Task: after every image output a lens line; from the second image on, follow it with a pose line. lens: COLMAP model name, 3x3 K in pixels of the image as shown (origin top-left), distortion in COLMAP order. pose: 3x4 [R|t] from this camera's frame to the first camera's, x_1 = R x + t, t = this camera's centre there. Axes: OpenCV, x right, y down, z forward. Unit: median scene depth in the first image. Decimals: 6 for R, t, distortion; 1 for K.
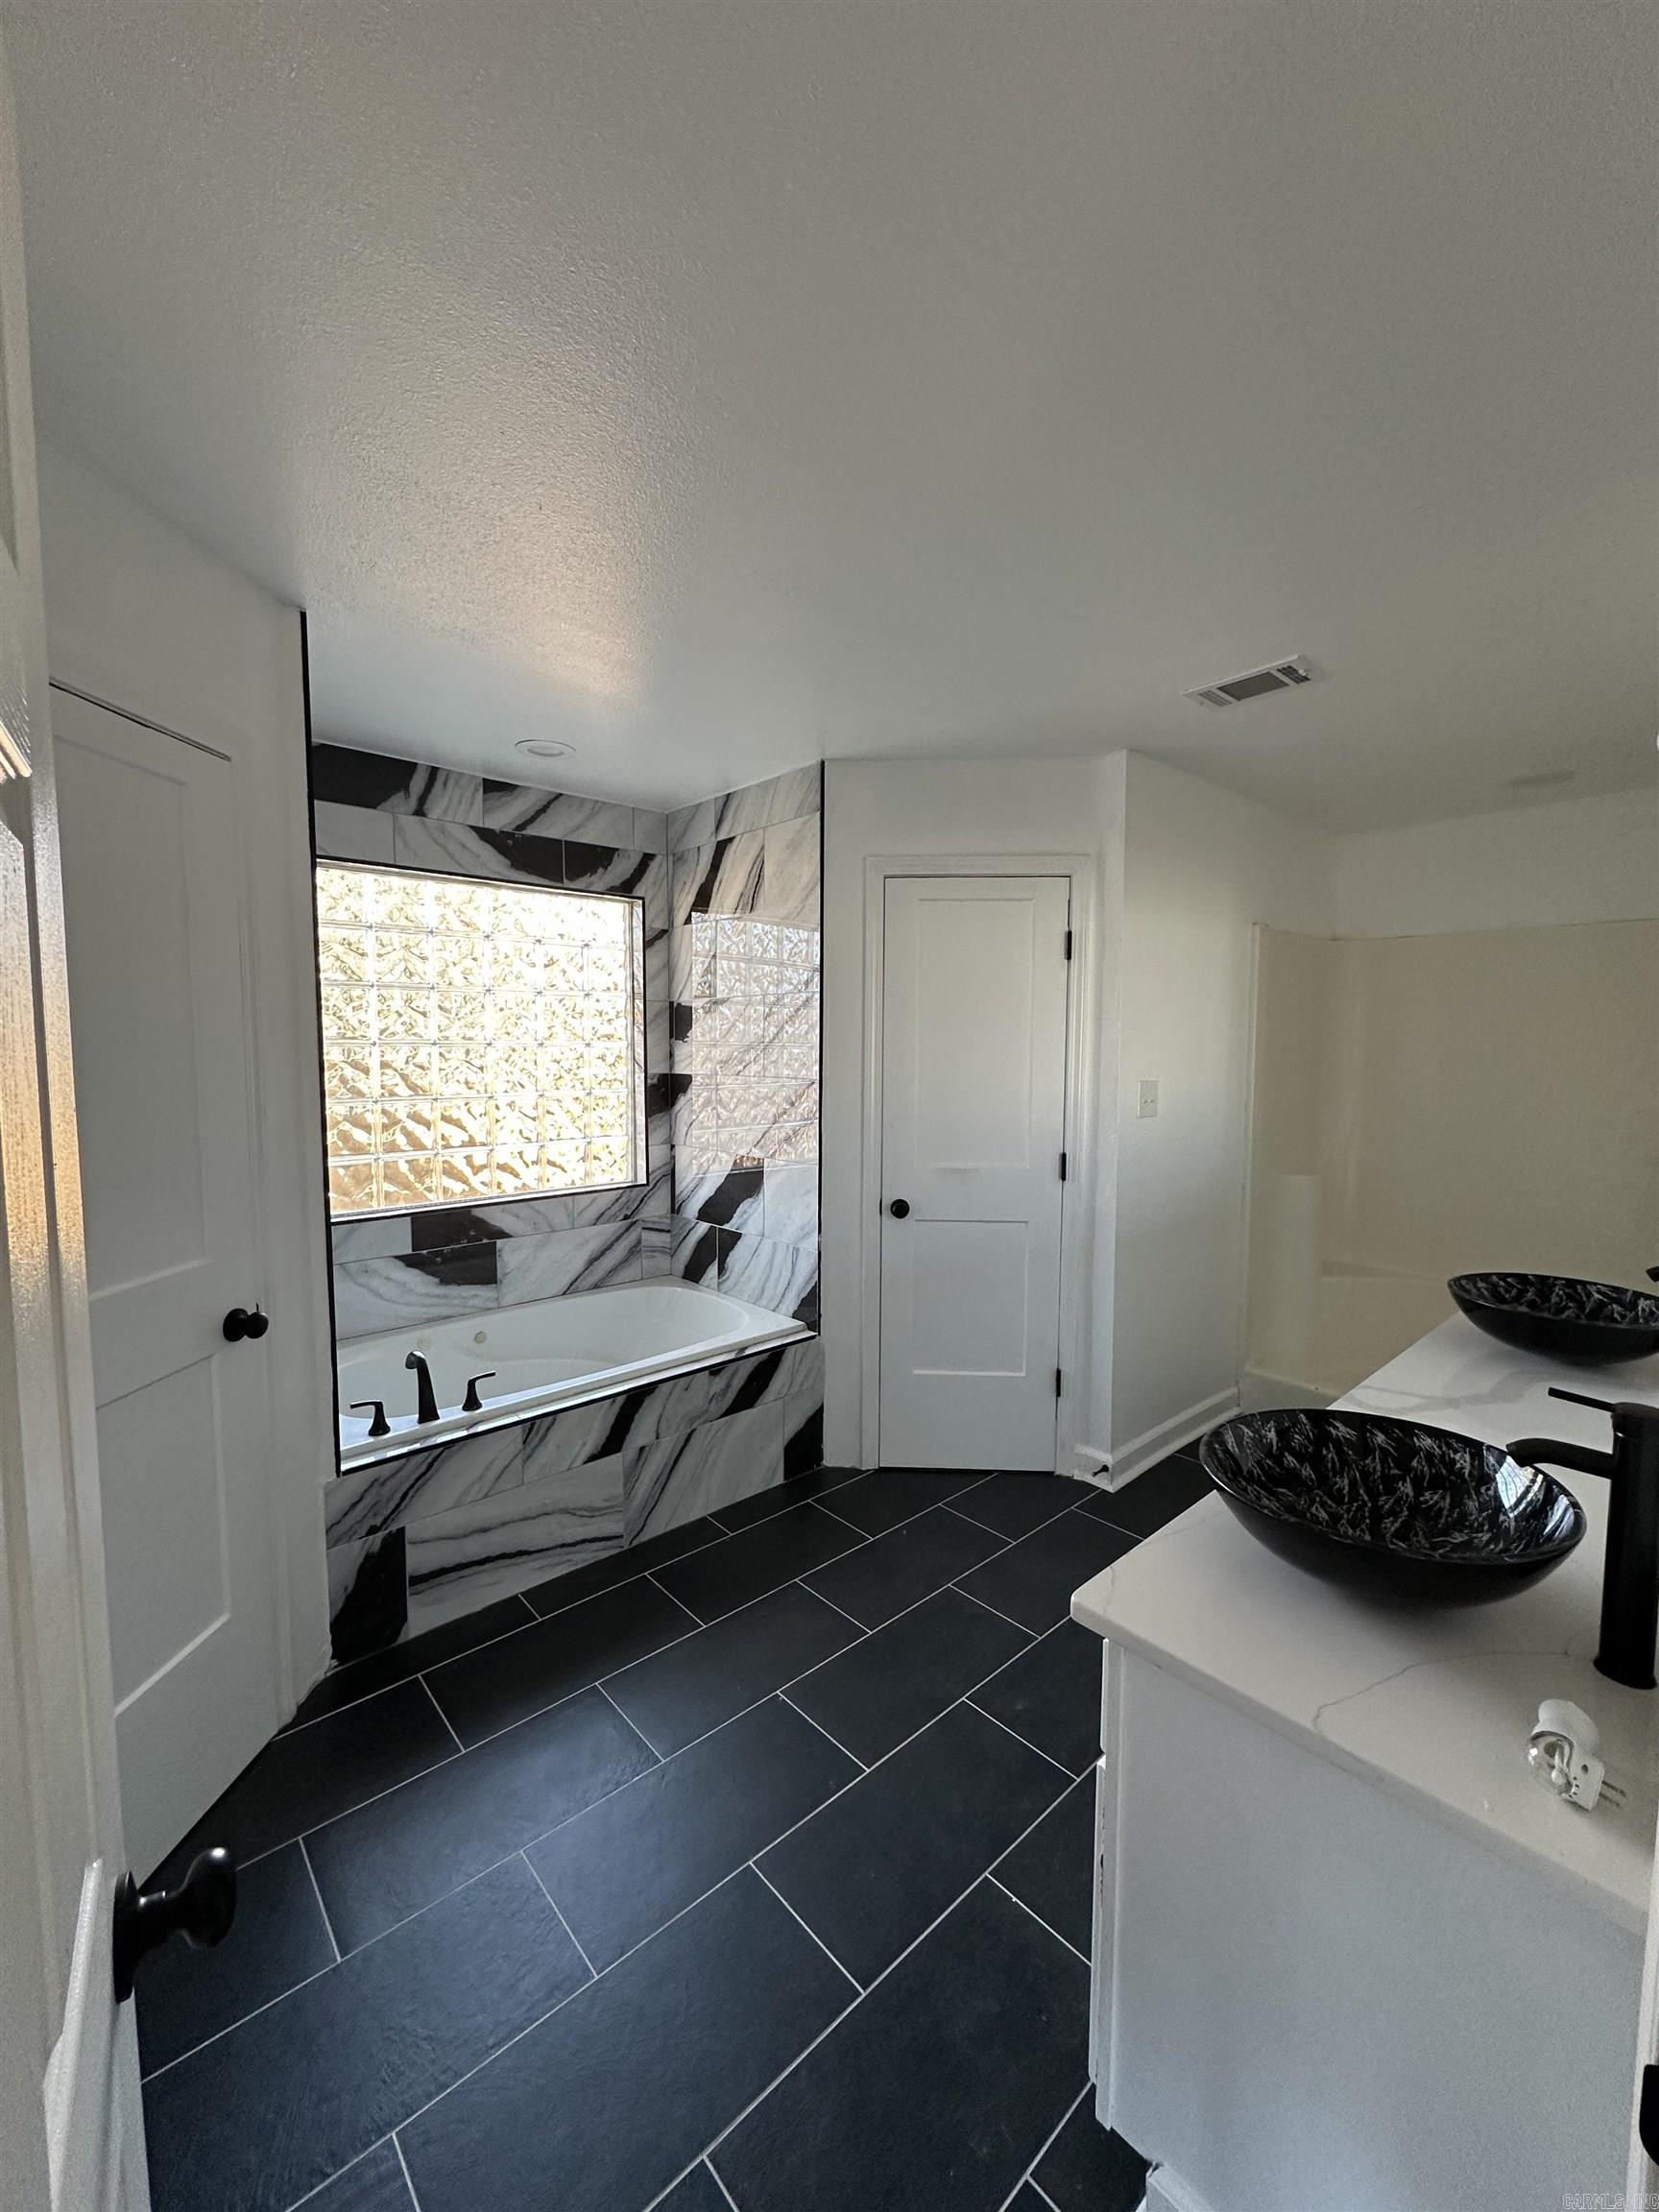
lens RADIAL K [[881.5, 0, 838.0], [0, 881.5, 1111.7], [0, 0, 1]] dist [-0.002428, 0.001668]
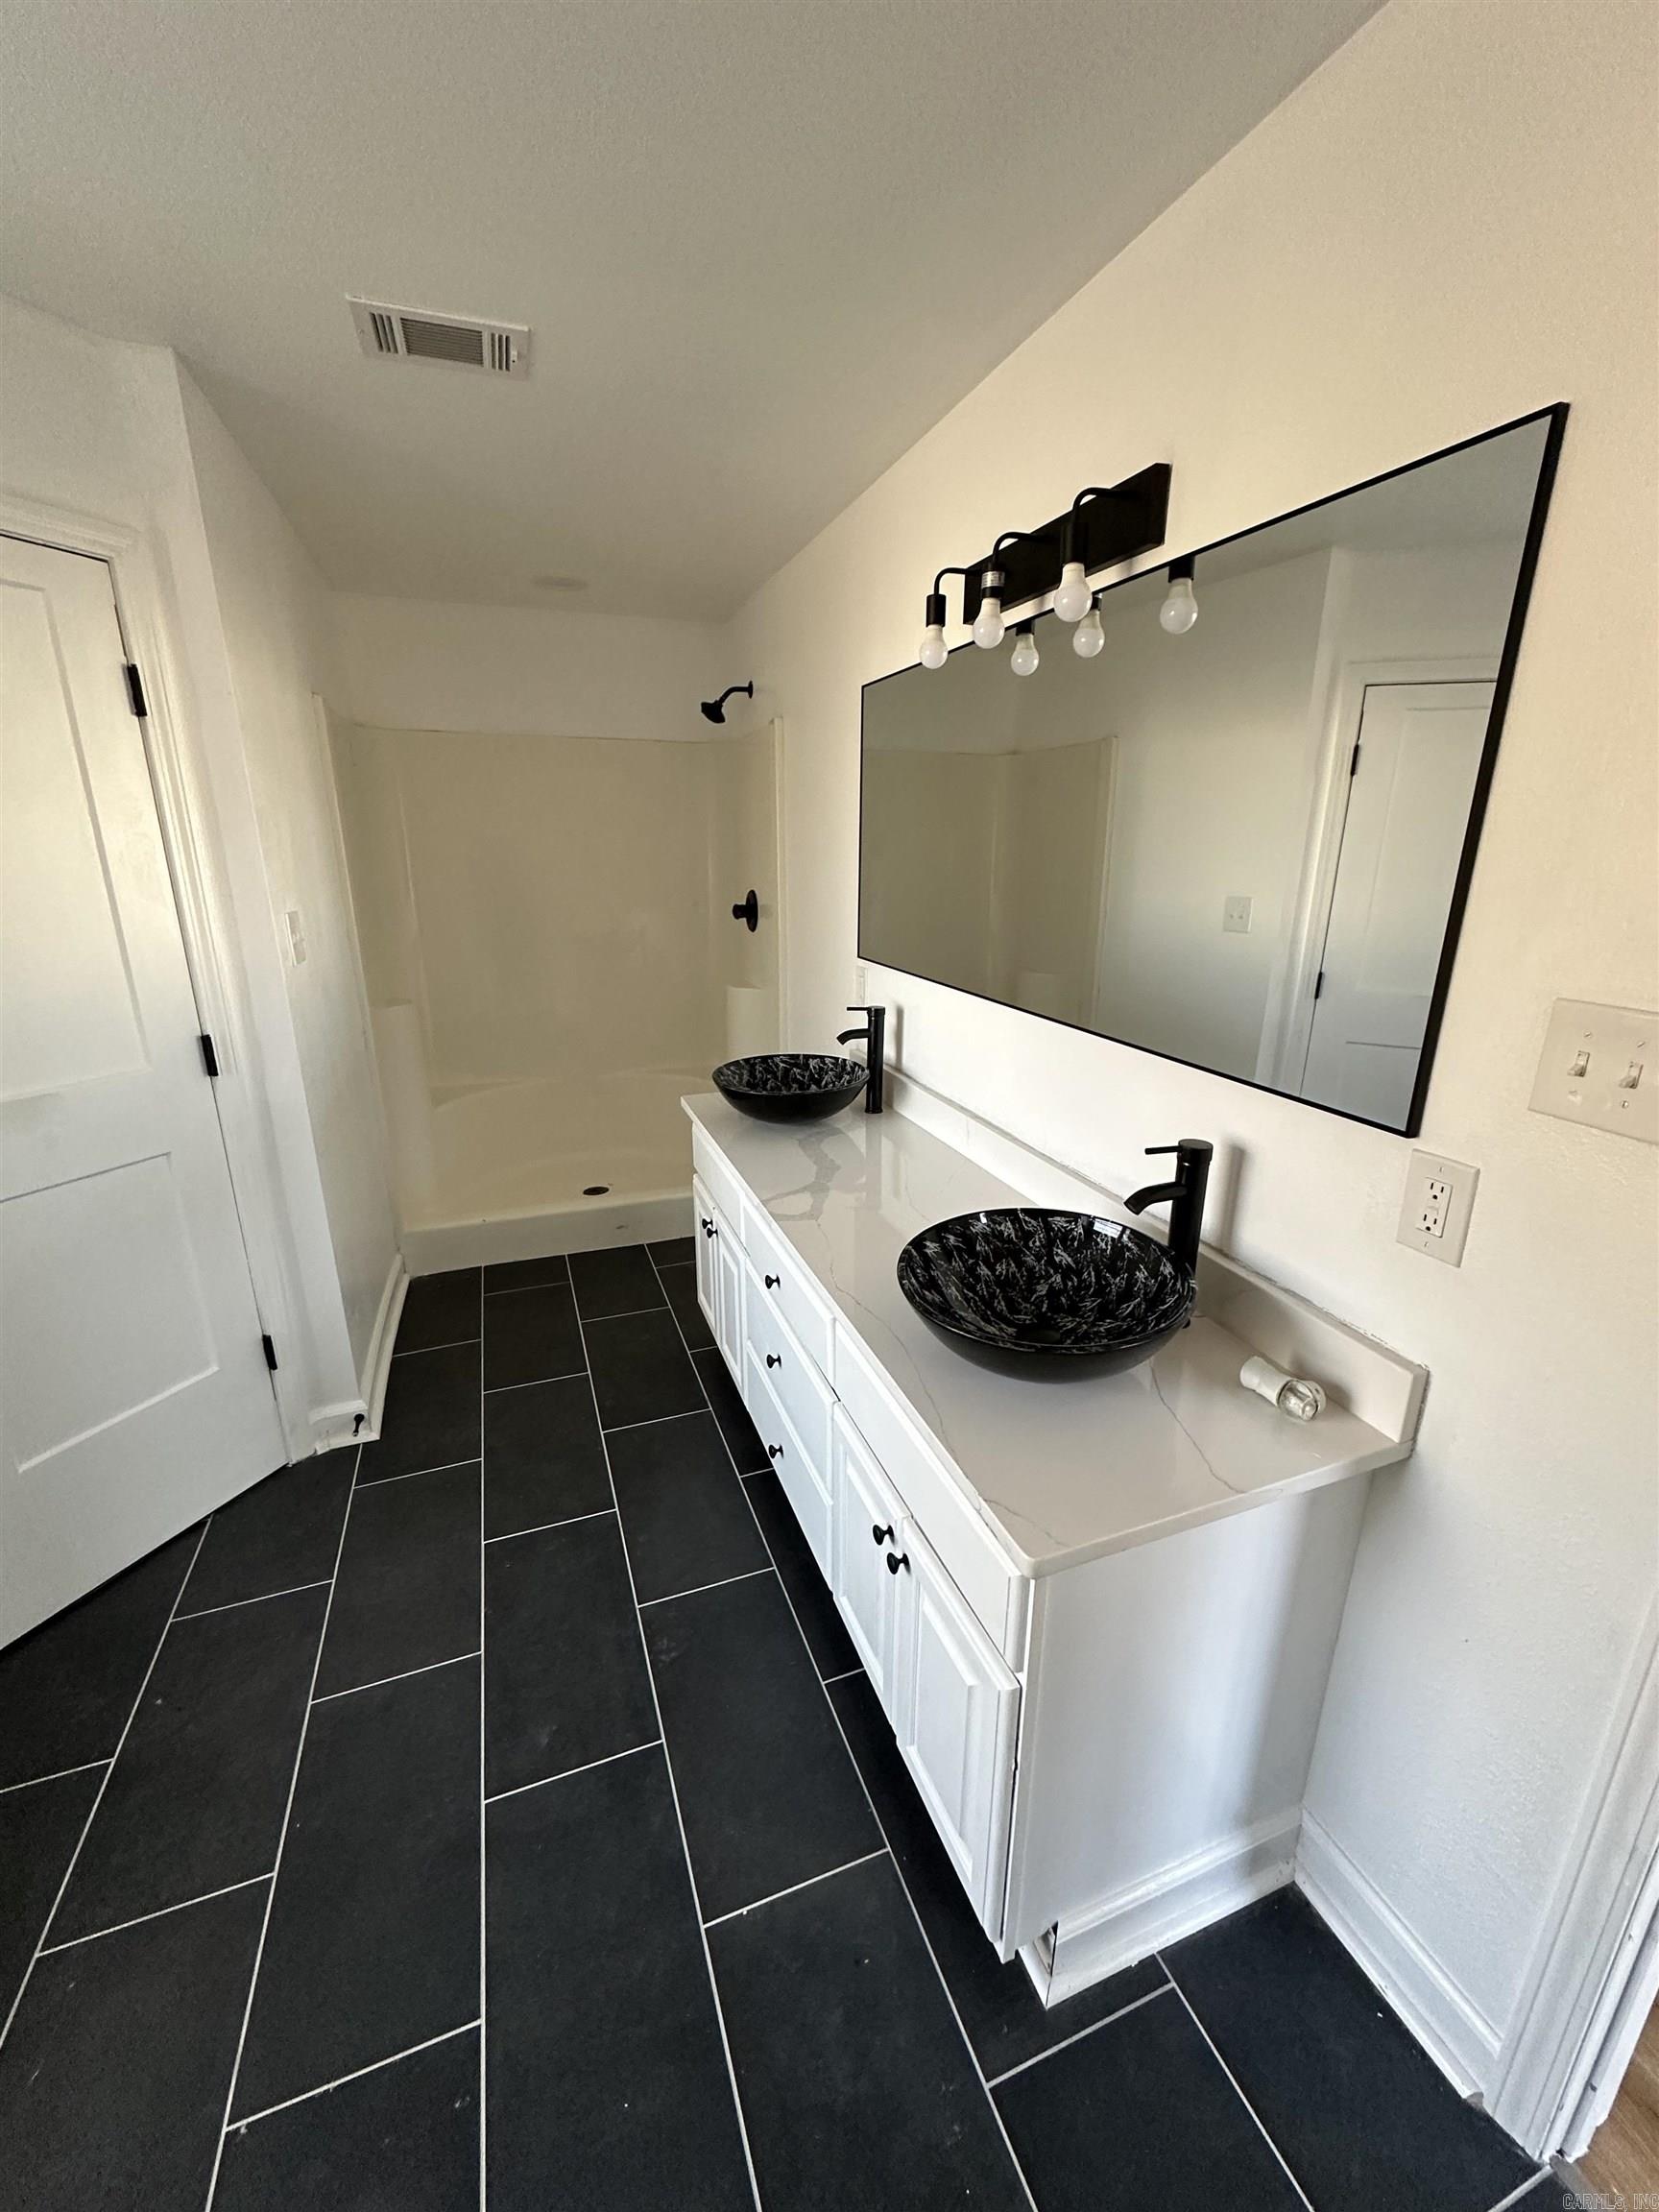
lens RADIAL K [[881.5, 0, 832.1], [0, 881.5, 1104.5], [0, 0, 1]] dist [-0.002428, 0.001668]
pose [[0.370397, -0.267740, 0.889450, -0.164076], [0.071753, 0.962944, 0.259982, -0.038771], [-0.926098, -0.032476, 0.375882, 0.322164]]
